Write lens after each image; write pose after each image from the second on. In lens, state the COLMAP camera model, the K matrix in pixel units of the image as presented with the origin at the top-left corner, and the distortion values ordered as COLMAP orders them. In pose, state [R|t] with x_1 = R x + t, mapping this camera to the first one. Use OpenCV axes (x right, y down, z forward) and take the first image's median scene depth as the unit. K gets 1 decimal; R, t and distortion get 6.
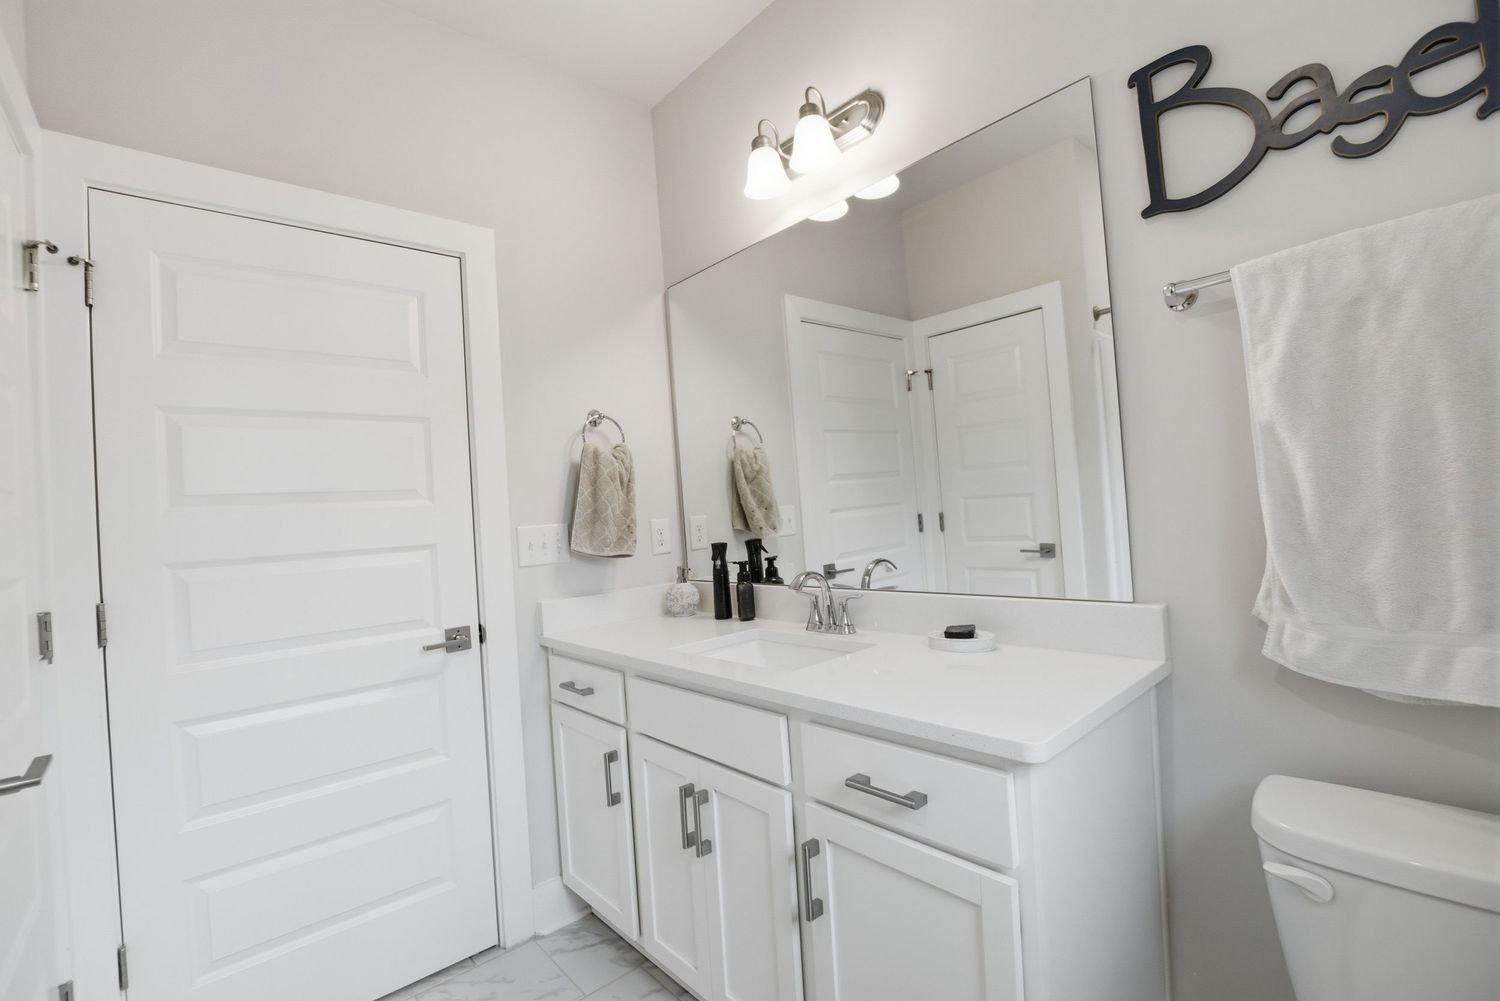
lens RADIAL K [[666.7, 0, 749.7], [0, 666.7, 497.7], [0, 0, 1]] dist [-0.039472, -0.000122]
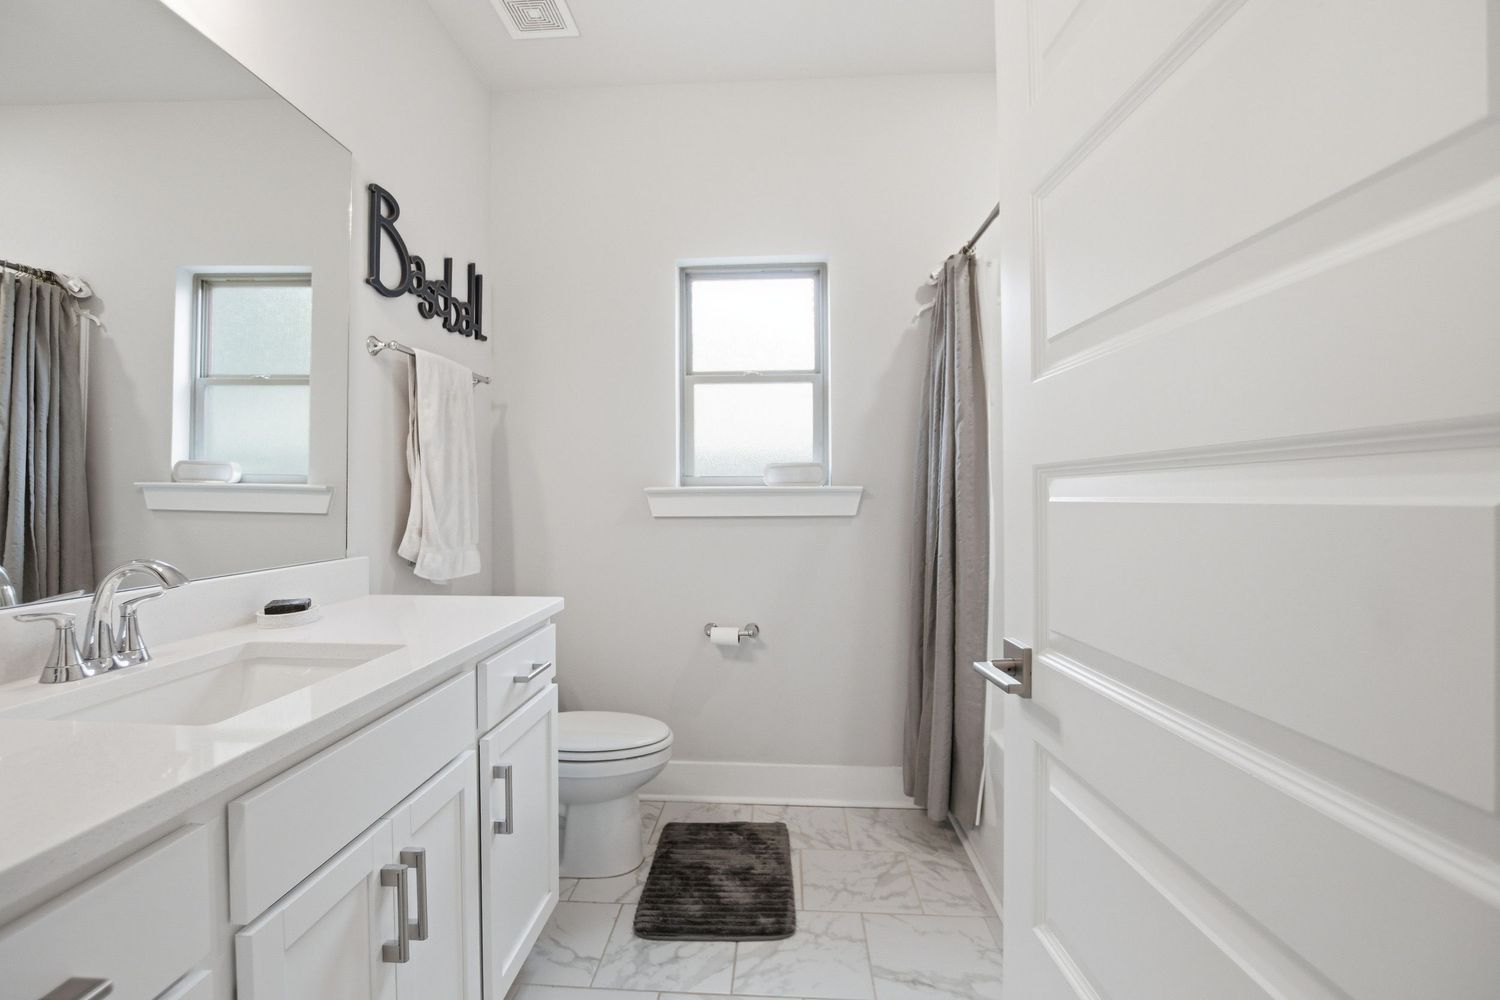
lens RADIAL K [[666.7, 0, 749.7], [0, 666.7, 497.2], [0, 0, 1]] dist [-0.039472, -0.000122]
pose [[-0.707820, 0.044963, 0.704960, -1.042410], [0.021070, 0.998872, -0.042553, 0.123113], [-0.706078, -0.015267, -0.707969, 1.520750]]
